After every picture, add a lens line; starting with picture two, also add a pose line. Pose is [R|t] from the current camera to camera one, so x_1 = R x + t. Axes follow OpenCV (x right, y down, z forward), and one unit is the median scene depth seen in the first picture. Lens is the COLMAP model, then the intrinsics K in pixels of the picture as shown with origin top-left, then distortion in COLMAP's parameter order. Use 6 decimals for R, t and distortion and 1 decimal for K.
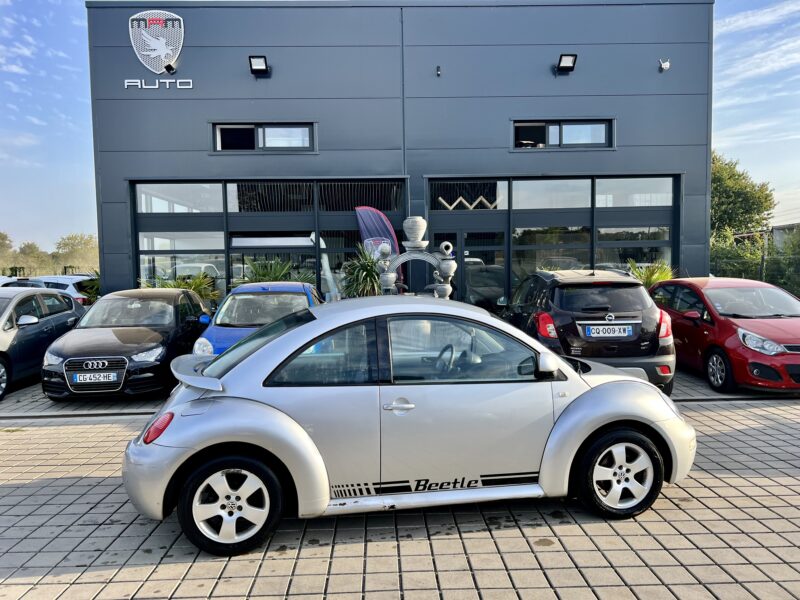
lens RADIAL K [[609.3, 0, 400.0], [0, 609.3, 300.0], [0, 0, 1]] dist [0.042147, 0.000304]
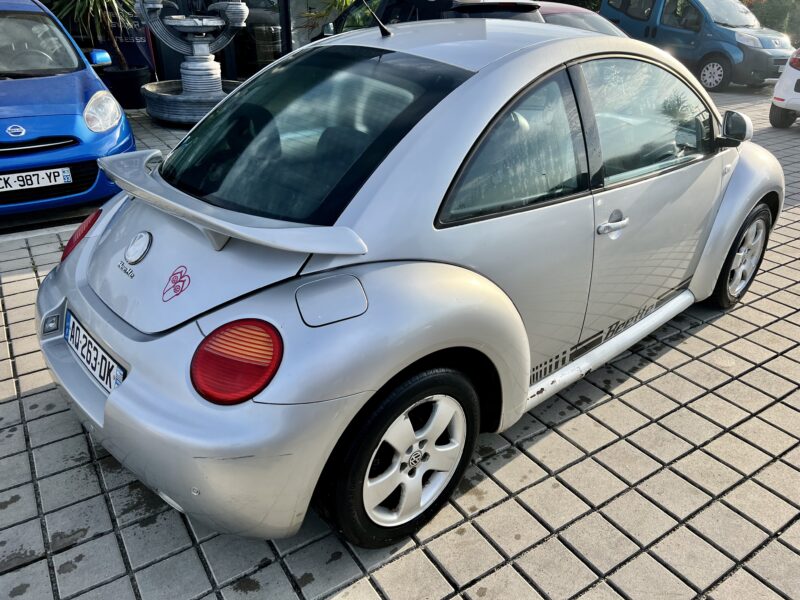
lens RADIAL K [[615.6, 0, 399.5], [0, 615.6, 272.8], [0, 0, 1]] dist [0.044363, 0.000473]
pose [[0.850800, -0.189133, 0.490273, -0.496026], [-0.007936, 0.928253, 0.371865, -0.007356], [-0.525429, -0.320274, 0.788257, 0.621853]]
